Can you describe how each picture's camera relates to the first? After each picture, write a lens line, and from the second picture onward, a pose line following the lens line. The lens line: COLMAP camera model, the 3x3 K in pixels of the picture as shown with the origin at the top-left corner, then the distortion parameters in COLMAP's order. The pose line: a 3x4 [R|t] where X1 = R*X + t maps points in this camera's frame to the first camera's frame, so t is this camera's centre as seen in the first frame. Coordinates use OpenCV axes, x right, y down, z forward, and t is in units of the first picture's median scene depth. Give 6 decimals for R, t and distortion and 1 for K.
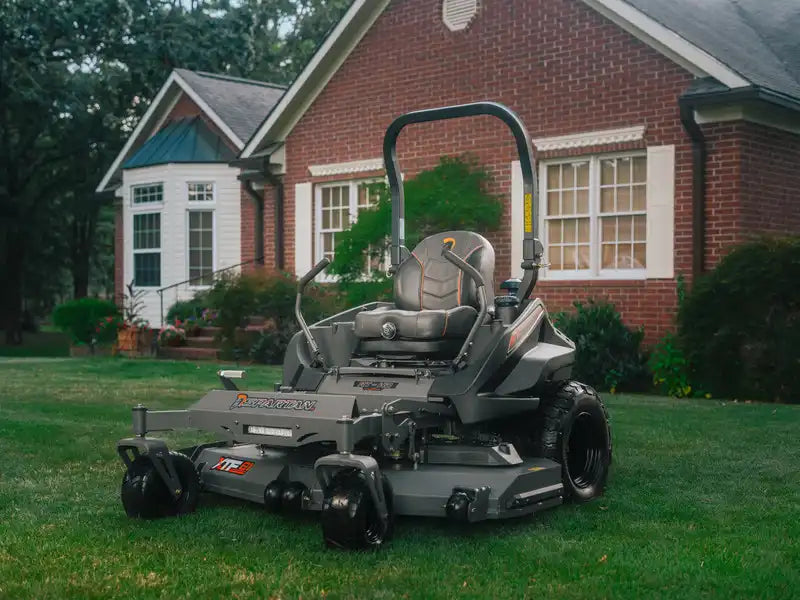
lens RADIAL K [[1200.4, 0, 398.9], [0, 1200.4, 307.2], [0, 0, 1]] dist [0.004066, 0.000000]
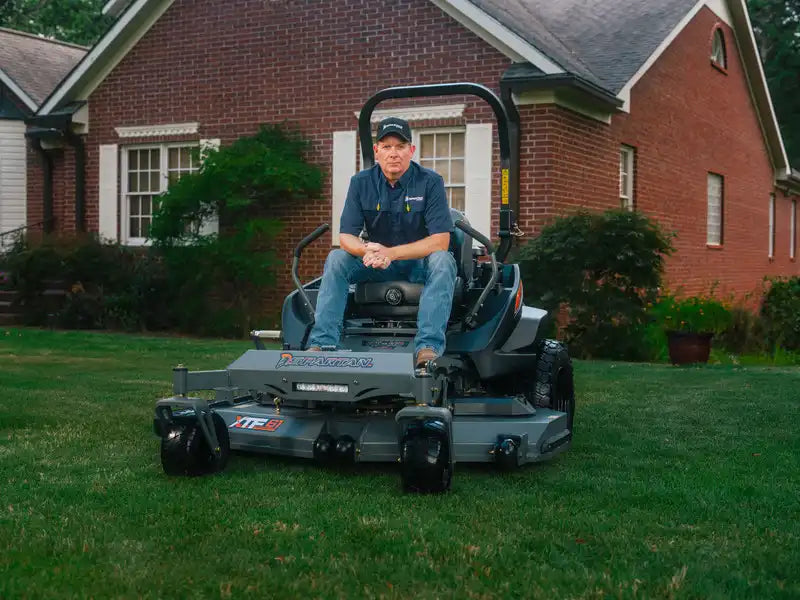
lens RADIAL K [[1200.4, 0, 402.7], [0, 1200.4, 293.8], [0, 0, 1]] dist [0.004066, 0.000000]
pose [[0.955493, 0.002510, 0.295004, -0.152881], [-0.007434, 0.999851, 0.015573, 0.001819], [-0.294921, -0.017073, 0.955369, -0.009744]]
